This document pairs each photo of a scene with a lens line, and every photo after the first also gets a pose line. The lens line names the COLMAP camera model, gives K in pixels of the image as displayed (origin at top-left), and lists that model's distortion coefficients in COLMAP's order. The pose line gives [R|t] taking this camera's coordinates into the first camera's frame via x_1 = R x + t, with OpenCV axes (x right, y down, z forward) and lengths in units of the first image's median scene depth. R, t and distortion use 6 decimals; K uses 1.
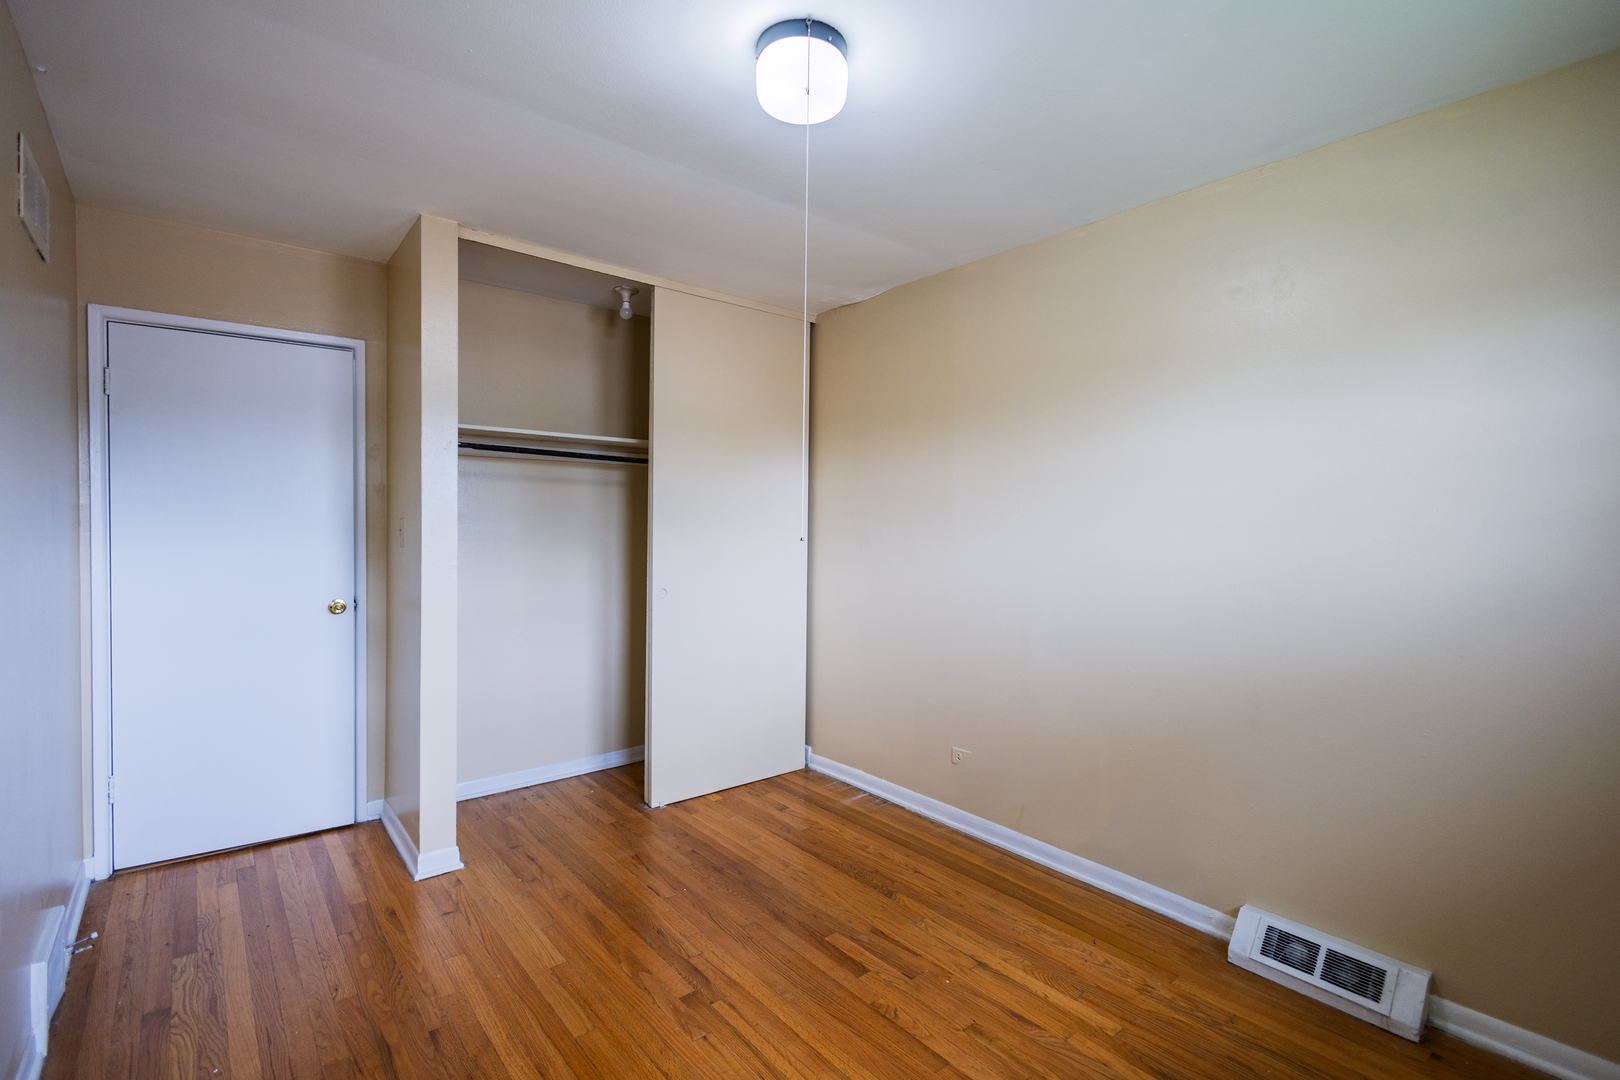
lens RADIAL K [[738.8, 0, 810.2], [0, 738.8, 533.6], [0, 0, 1]] dist [0.000817, -0.000545]
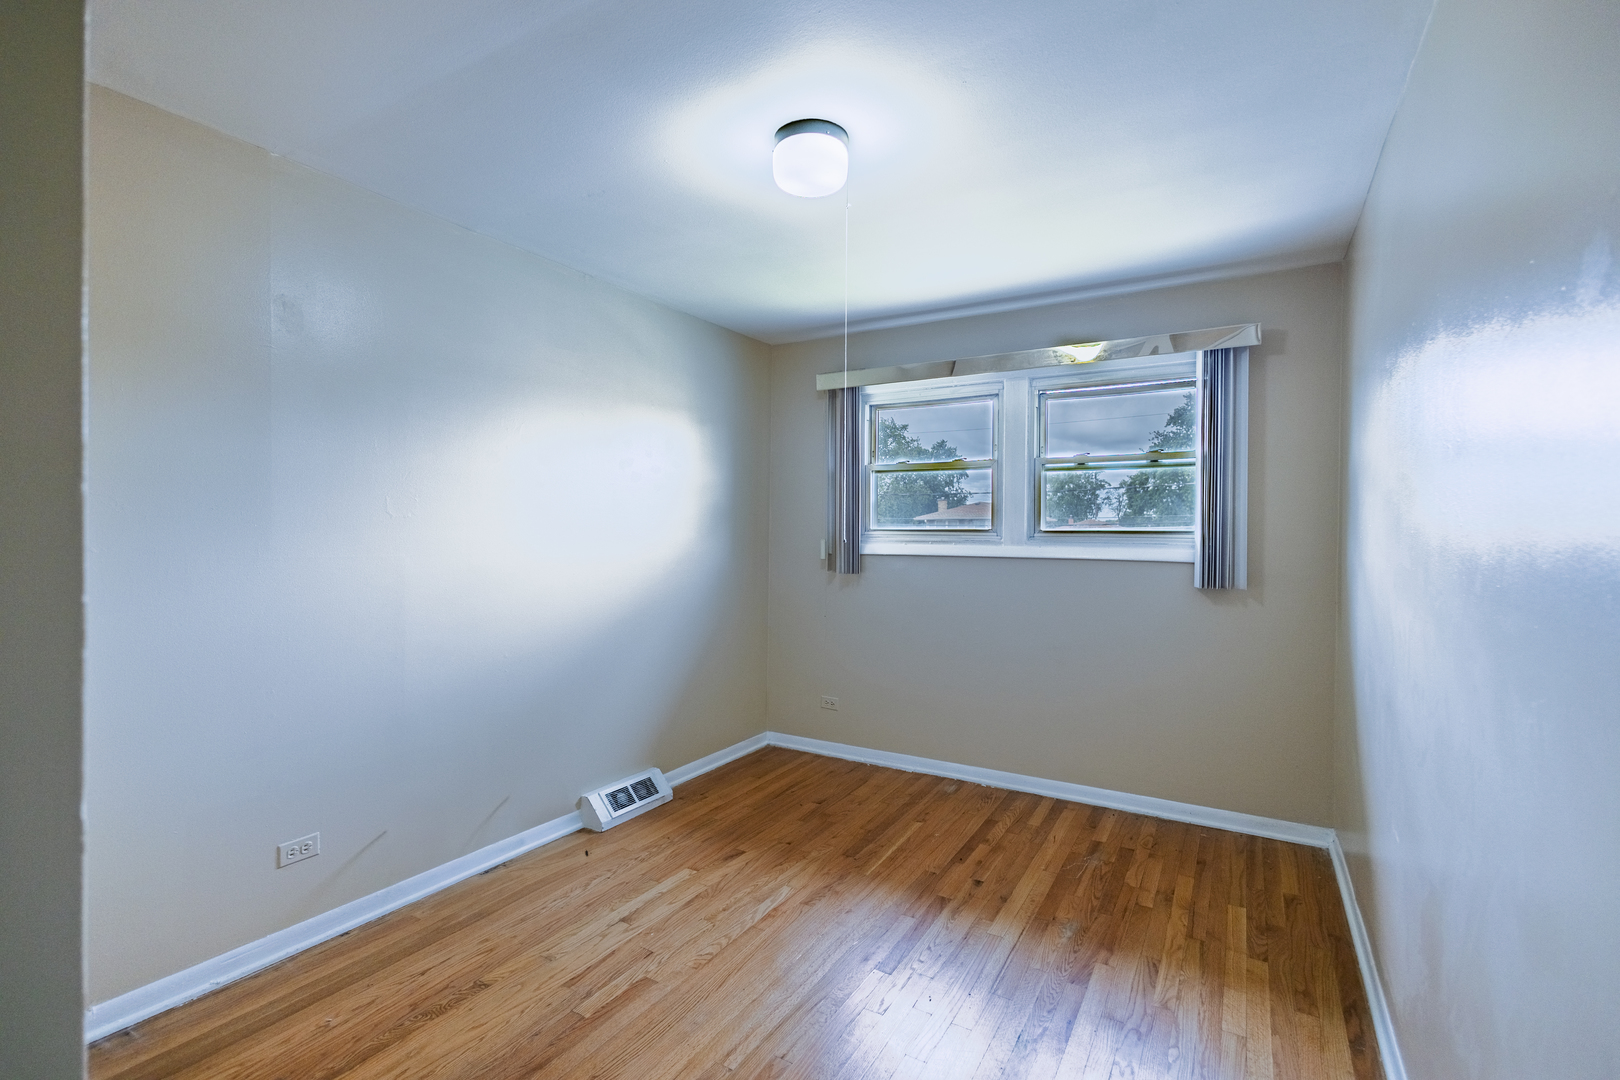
lens RADIAL K [[738.8, 0, 810.2], [0, 738.8, 533.6], [0, 0, 1]] dist [0.000817, -0.000545]
pose [[-0.336597, -0.016867, 0.941498, -0.917685], [0.005567, 0.999786, 0.019901, -0.023668], [-0.941633, 0.011940, -0.336431, 1.113141]]
